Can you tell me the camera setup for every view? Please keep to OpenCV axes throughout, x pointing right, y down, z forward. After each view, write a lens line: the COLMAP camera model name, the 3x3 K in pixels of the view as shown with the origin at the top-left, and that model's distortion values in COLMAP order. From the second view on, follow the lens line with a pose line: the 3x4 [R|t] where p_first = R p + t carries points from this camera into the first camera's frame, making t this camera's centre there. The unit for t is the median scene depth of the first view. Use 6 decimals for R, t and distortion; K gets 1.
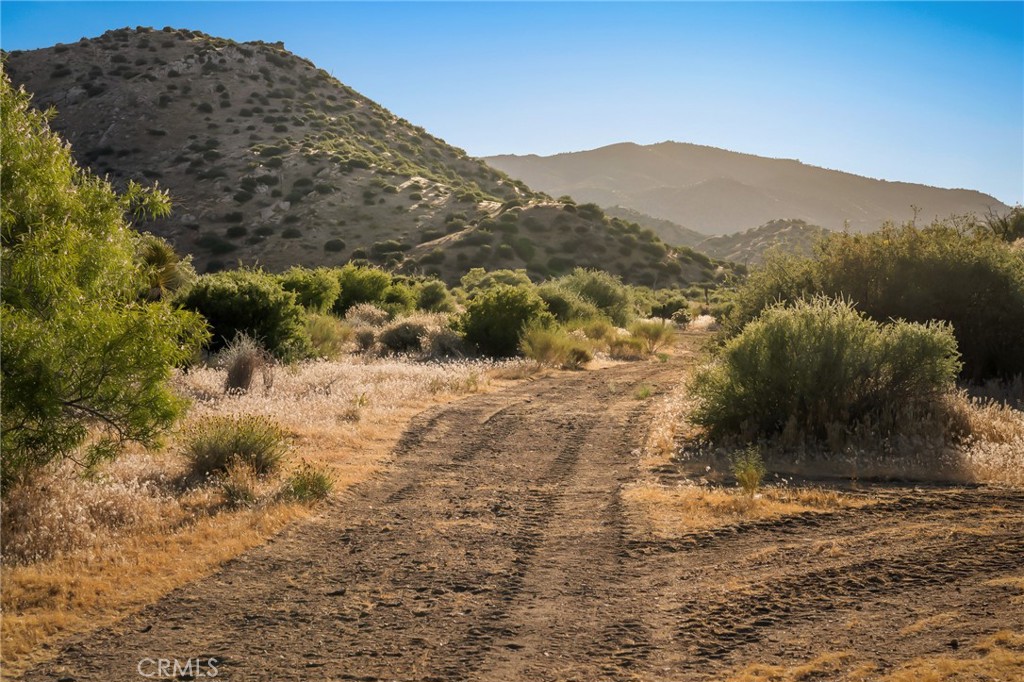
lens RADIAL K [[1764.4, 0, 509.8], [0, 1764.4, 347.8], [0, 0, 1]] dist [0.044087, 0.000000]
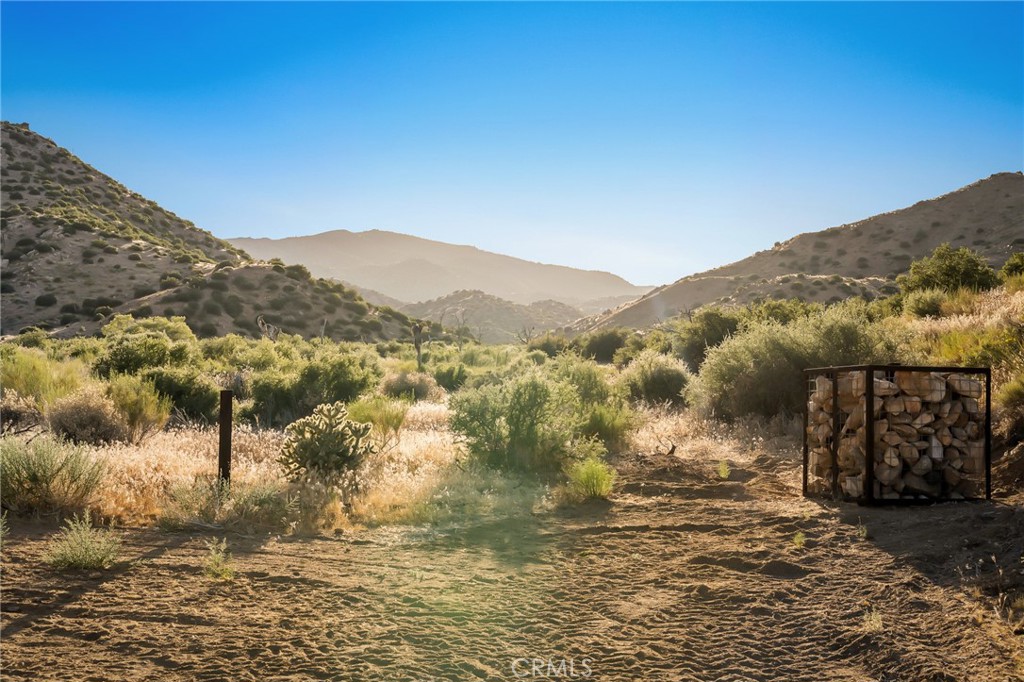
lens RADIAL K [[1387.0, 0, 512.0], [0, 1387.0, 346.6], [0, 0, 1]] dist [0.029029, 0.000000]
pose [[0.982260, 0.005496, 0.187444, 0.013649], [0.000628, 0.999468, -0.032595, -0.003697], [-0.187523, 0.032134, 0.981734, 0.128737]]
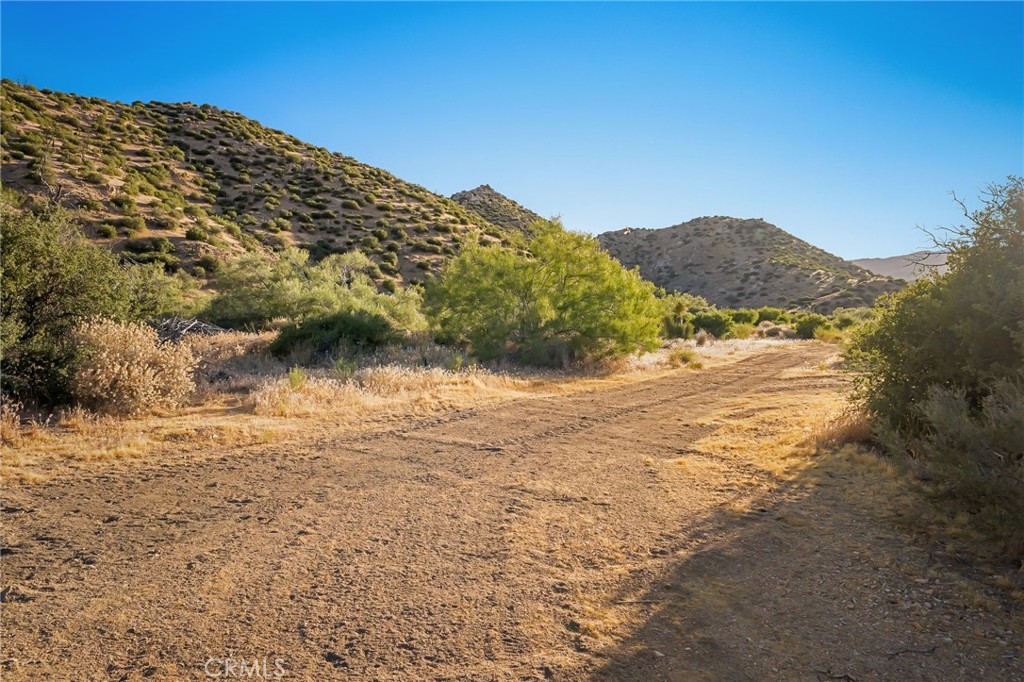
lens RADIAL K [[670.0, 0, 509.0], [0, 670.0, 349.1], [0, 0, 1]] dist [-0.007273, -0.009642]
pose [[0.882420, 0.016744, -0.470165, 0.004870], [-0.010008, 0.999808, 0.016822, 0.000507], [0.470356, -0.010139, 0.882418, -0.011150]]
